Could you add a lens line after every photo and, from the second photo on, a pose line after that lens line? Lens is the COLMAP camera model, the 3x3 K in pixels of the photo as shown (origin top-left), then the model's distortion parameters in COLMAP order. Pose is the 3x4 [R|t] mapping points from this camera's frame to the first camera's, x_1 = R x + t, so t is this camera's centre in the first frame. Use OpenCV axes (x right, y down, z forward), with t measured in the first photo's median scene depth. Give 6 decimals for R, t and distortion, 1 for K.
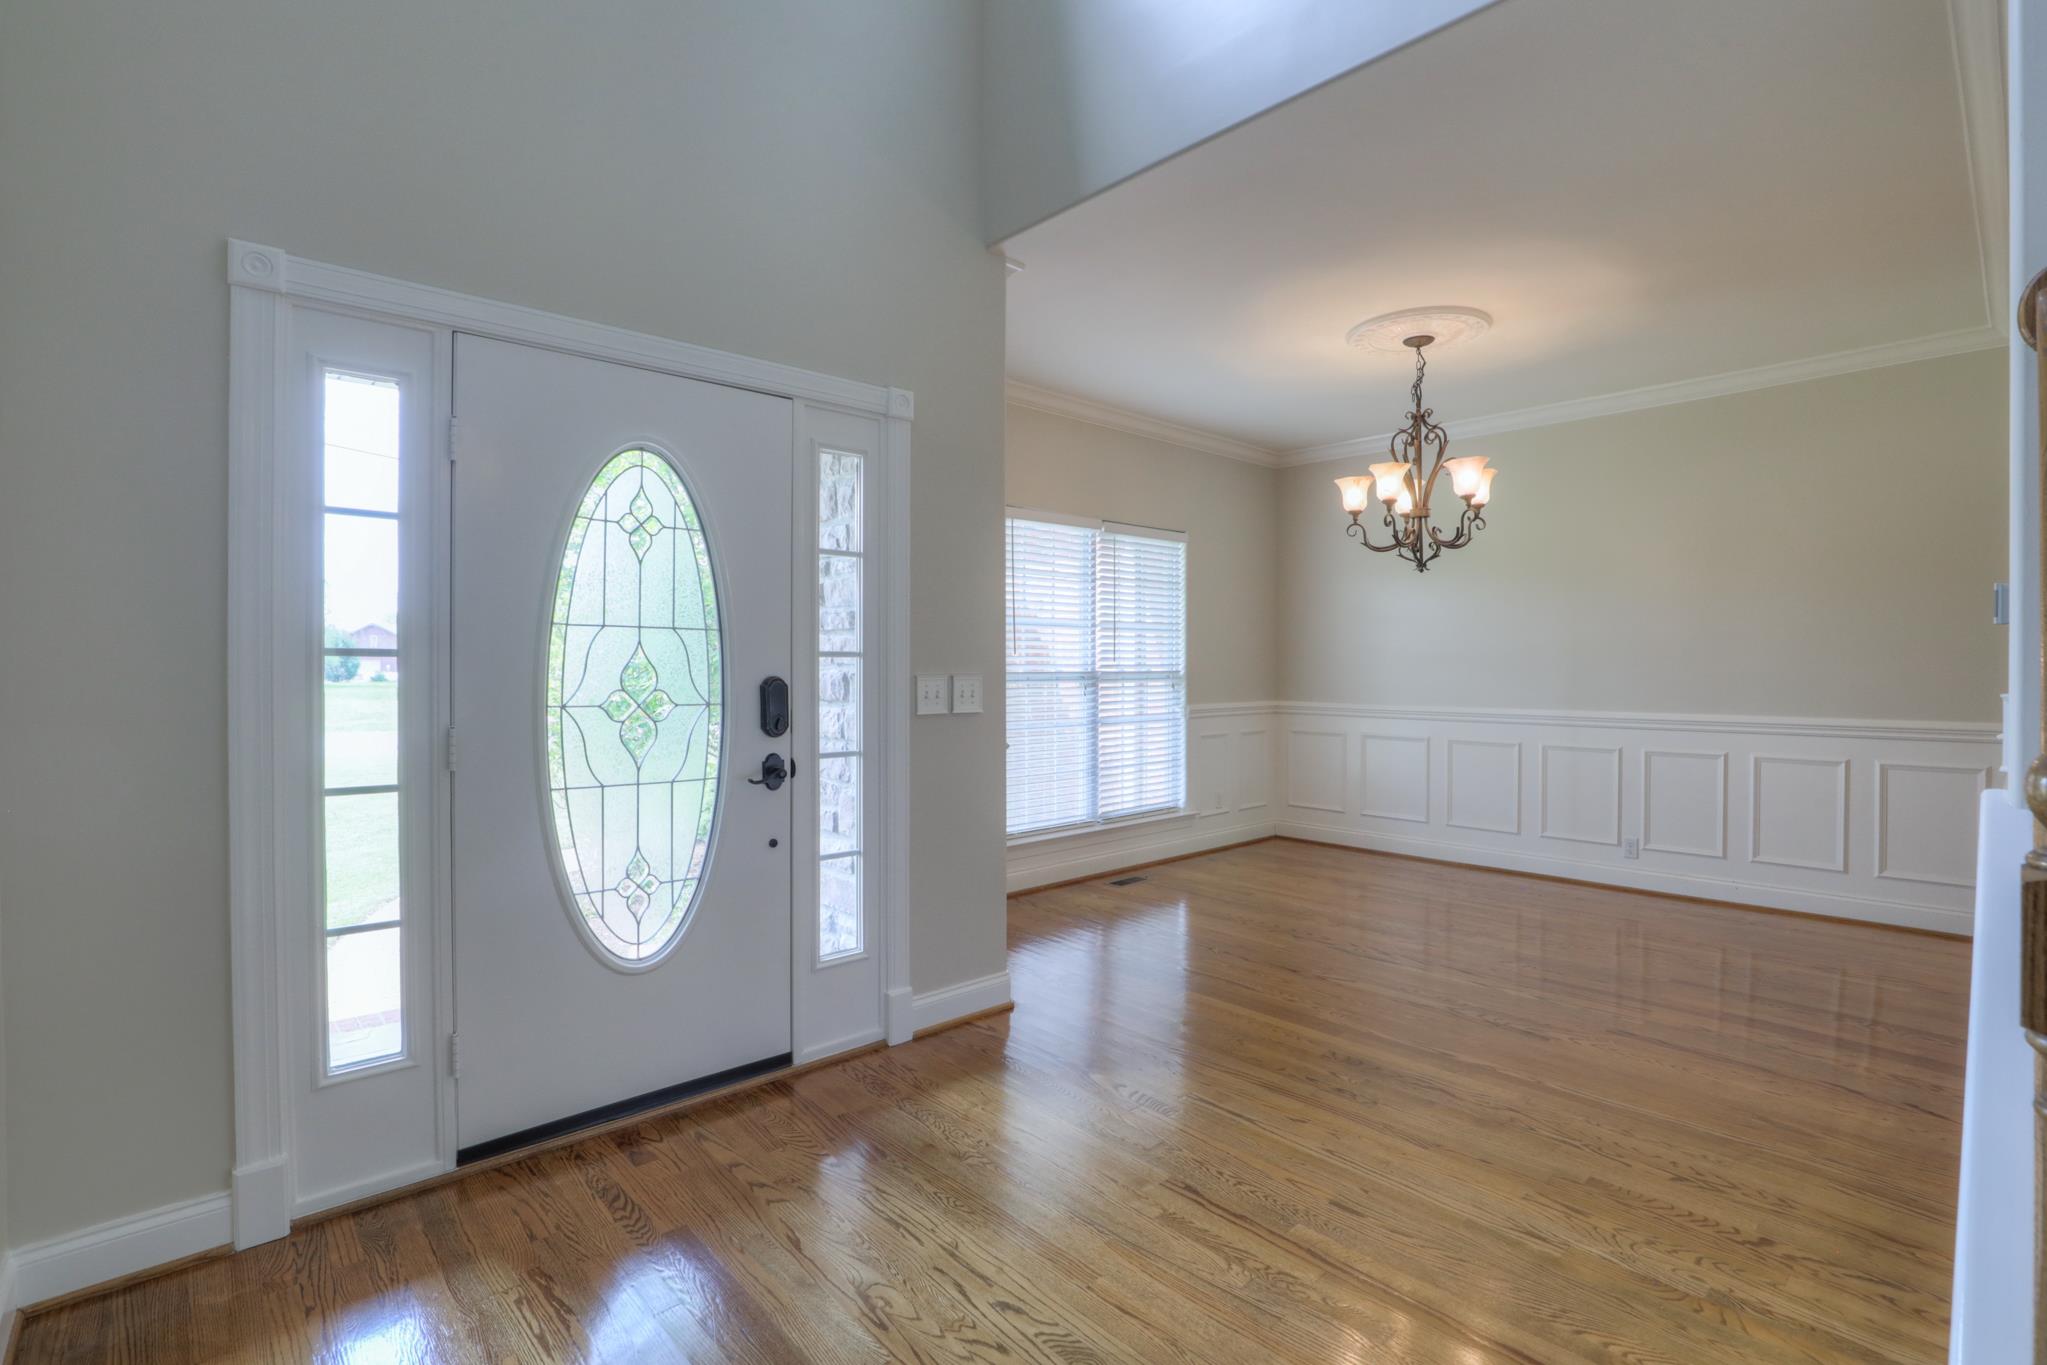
lens RADIAL K [[950.8, 0, 1025.8], [0, 950.8, 689.2], [0, 0, 1]] dist [-0.027334, 0.003323]
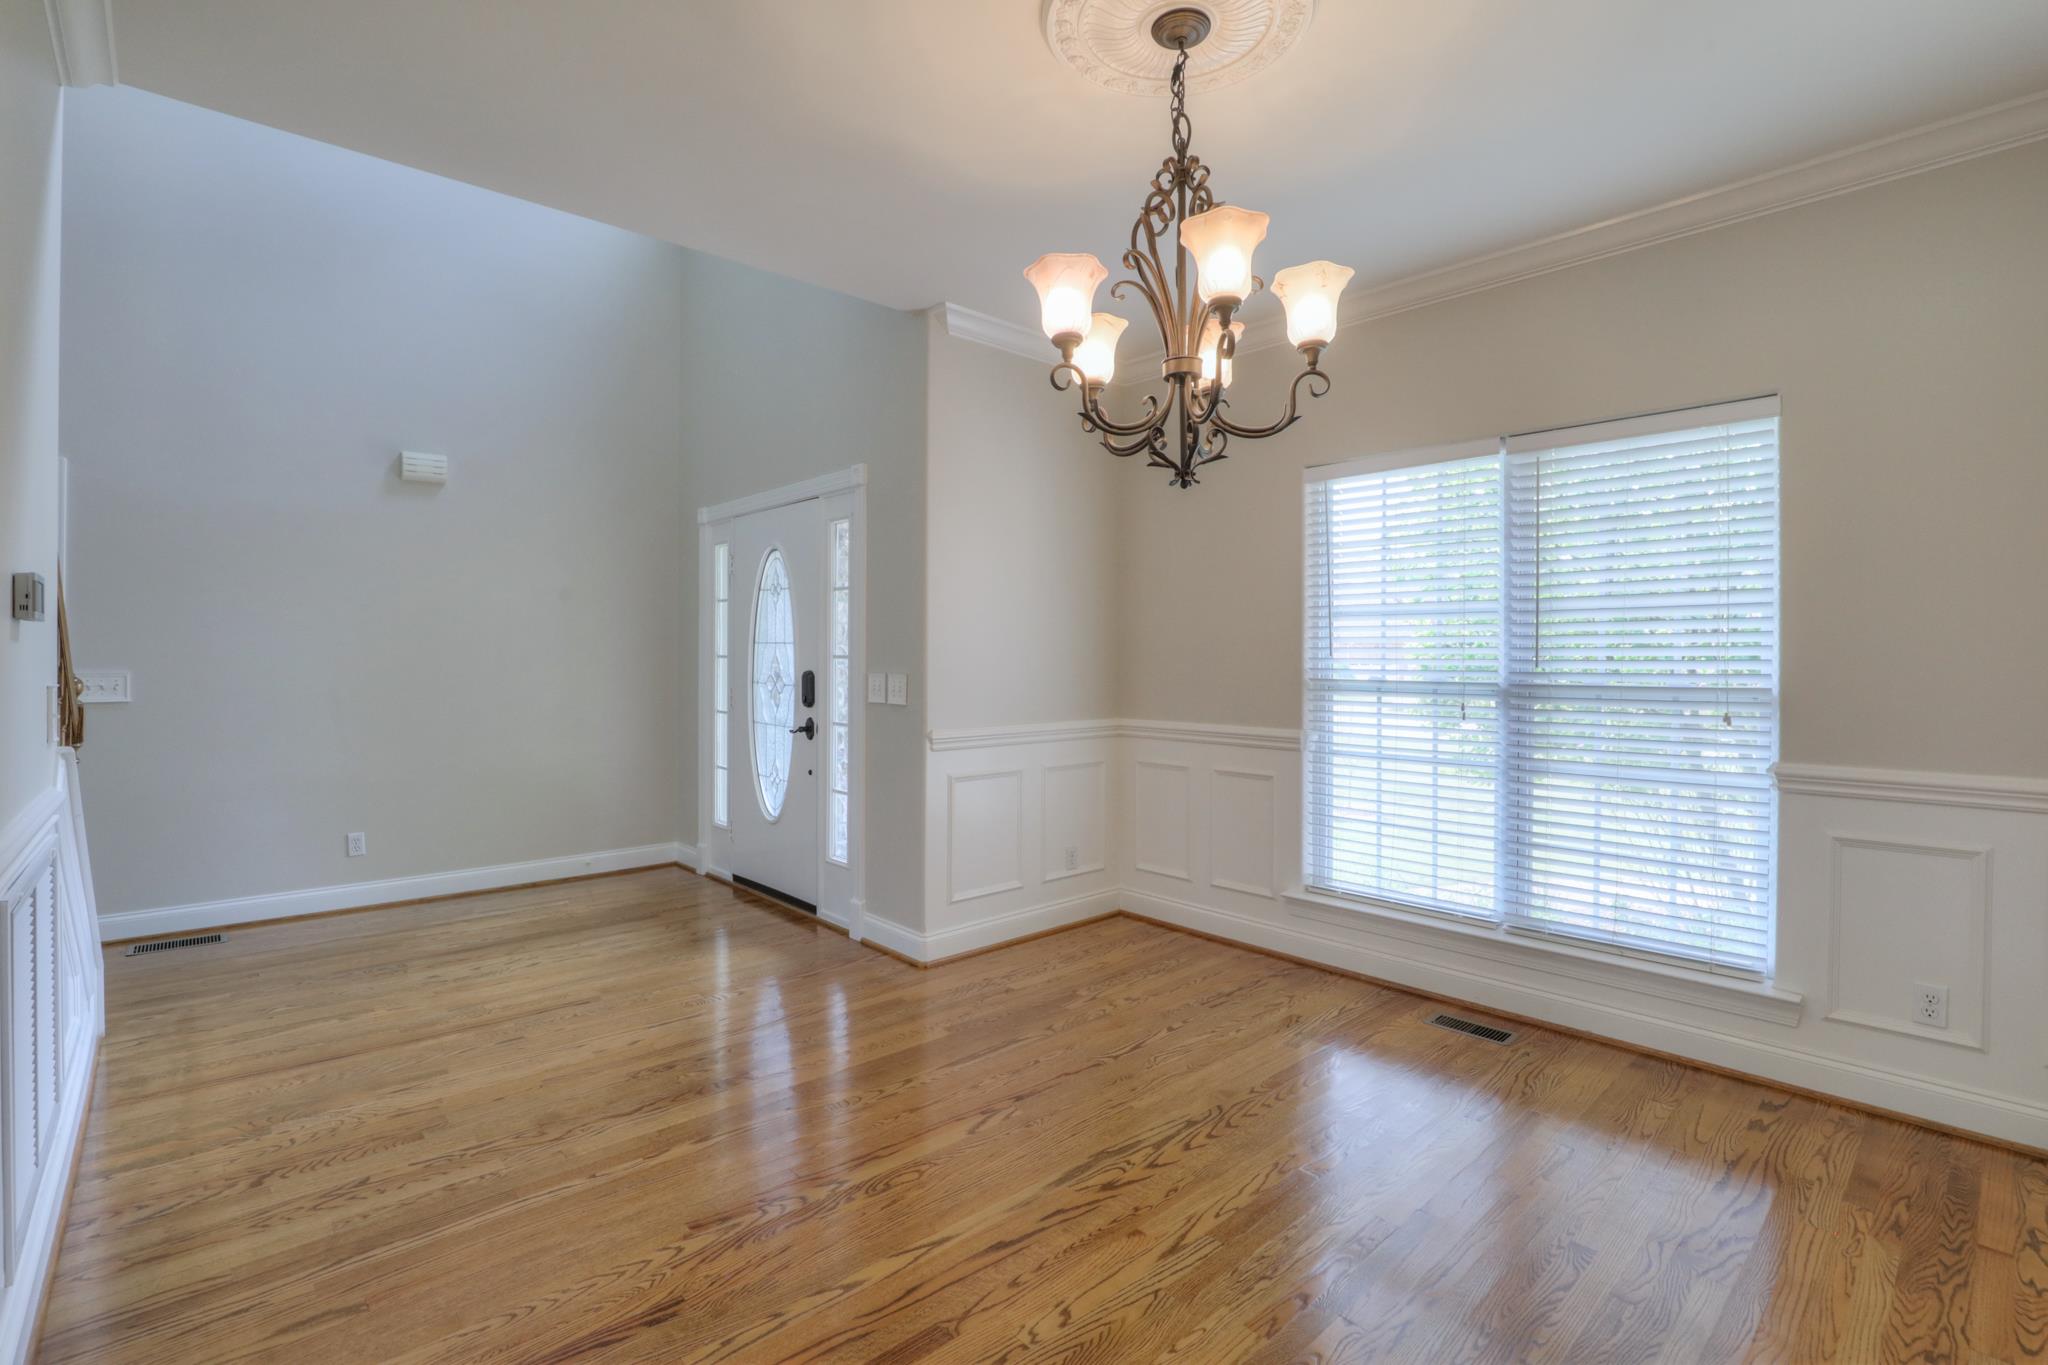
lens RADIAL K [[947.9, 0, 1035.1], [0, 947.9, 691.6], [0, 0, 1]] dist [-0.032908, 0.004423]
pose [[-0.006047, 0.029207, -0.999555, 1.266155], [-0.035076, 0.998952, 0.029401, -0.036916], [0.999366, 0.035238, -0.005016, 1.294139]]
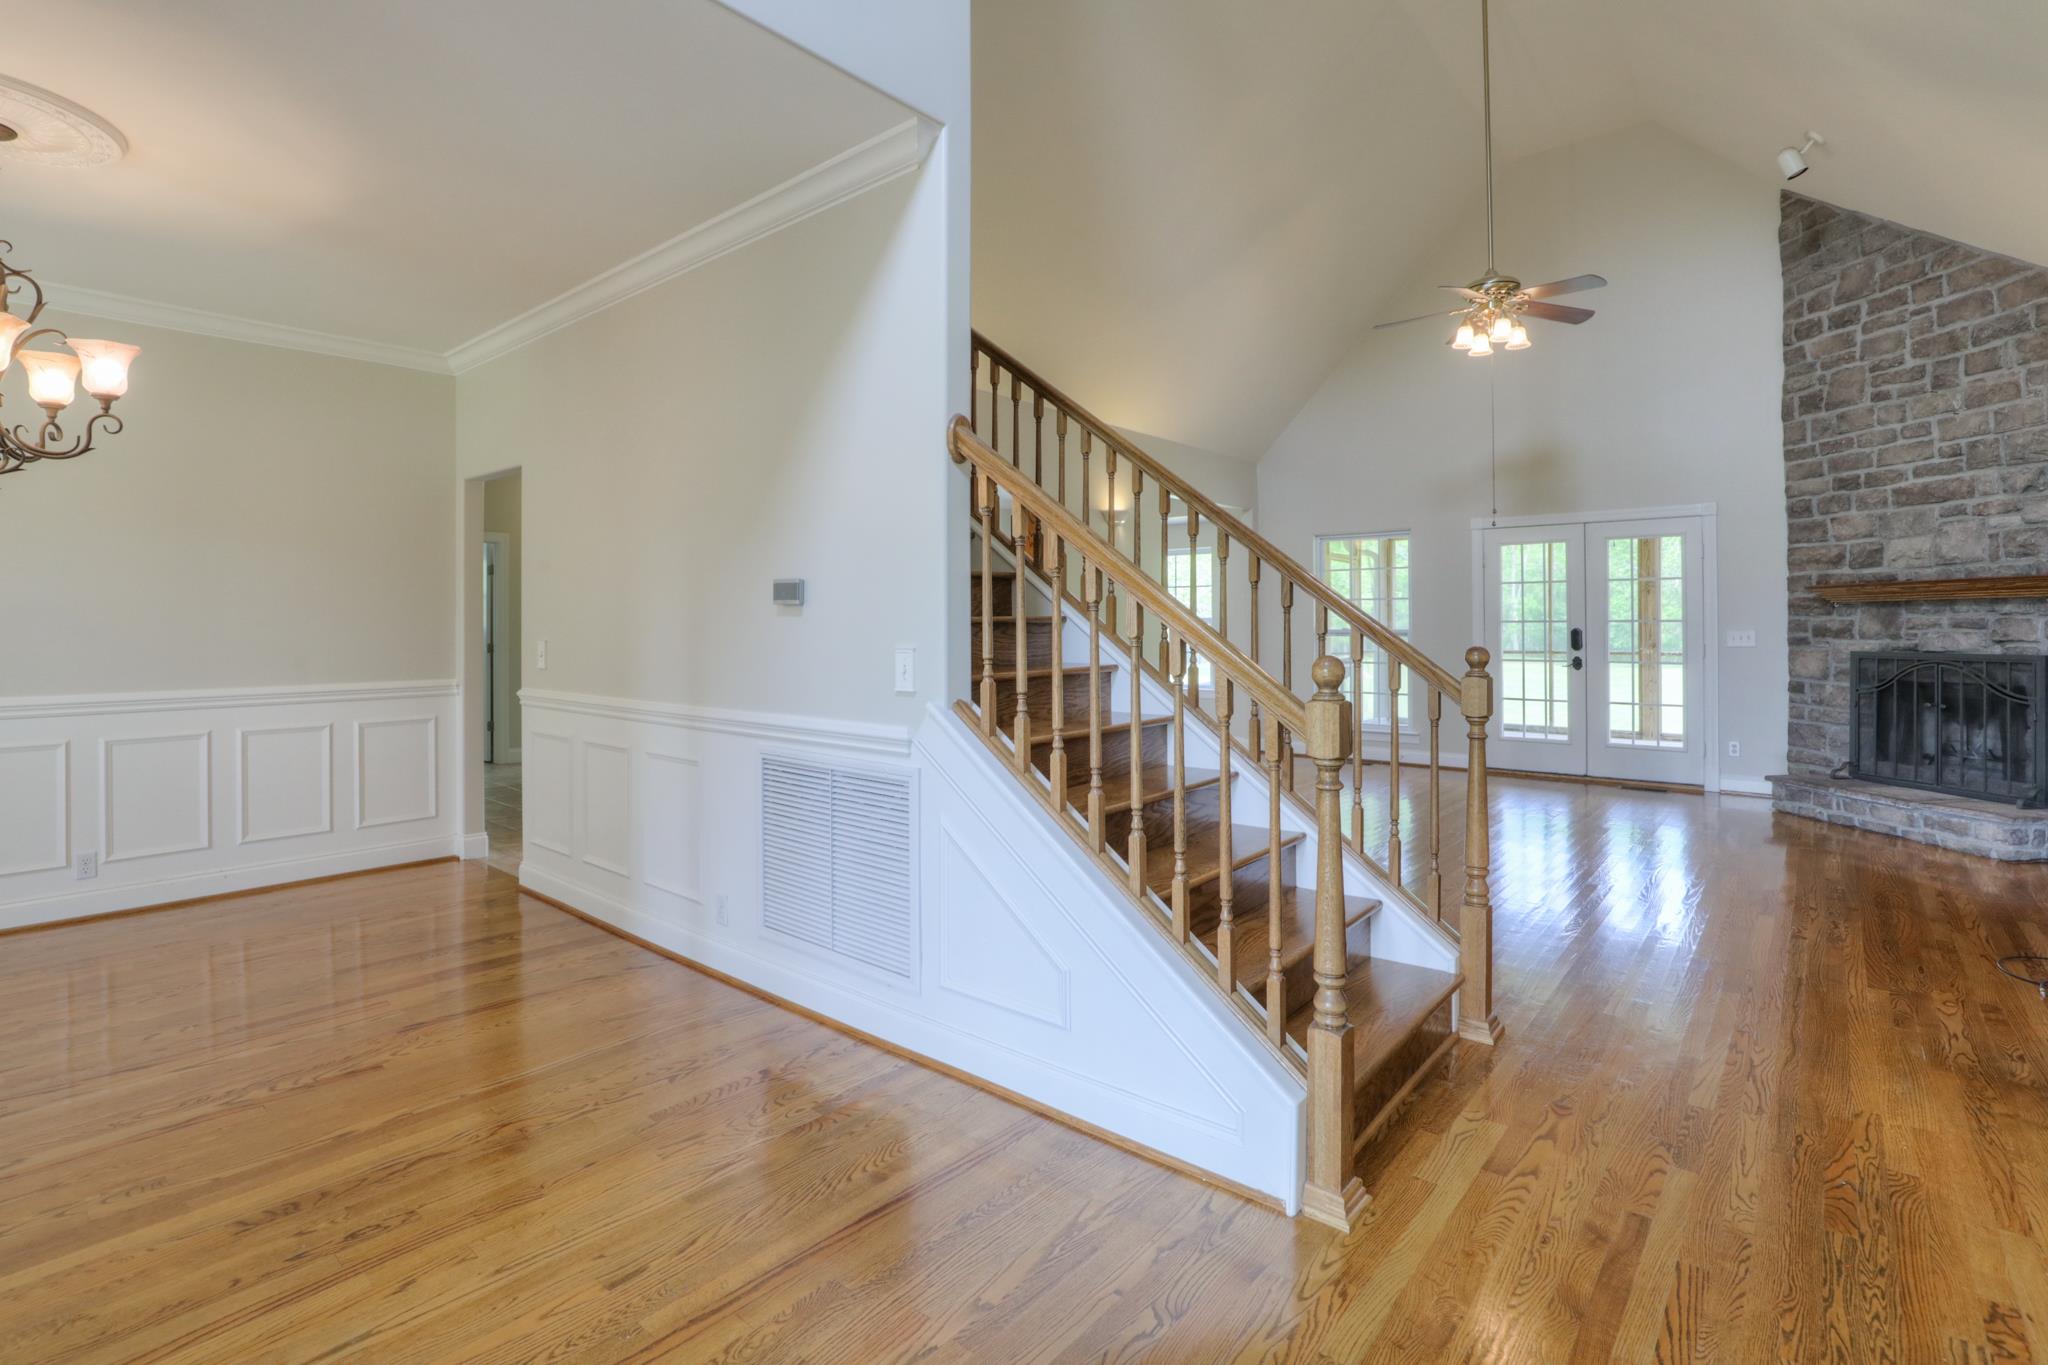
lens RADIAL K [[951.3, 0, 1018.0], [0, 951.3, 671.9], [0, 0, 1]] dist [-0.027334, 0.003323]
pose [[-0.111358, -0.042345, 0.992878, -0.363479], [0.030935, 0.998460, 0.046052, -0.010439], [-0.993299, 0.035843, -0.109876, 0.524328]]
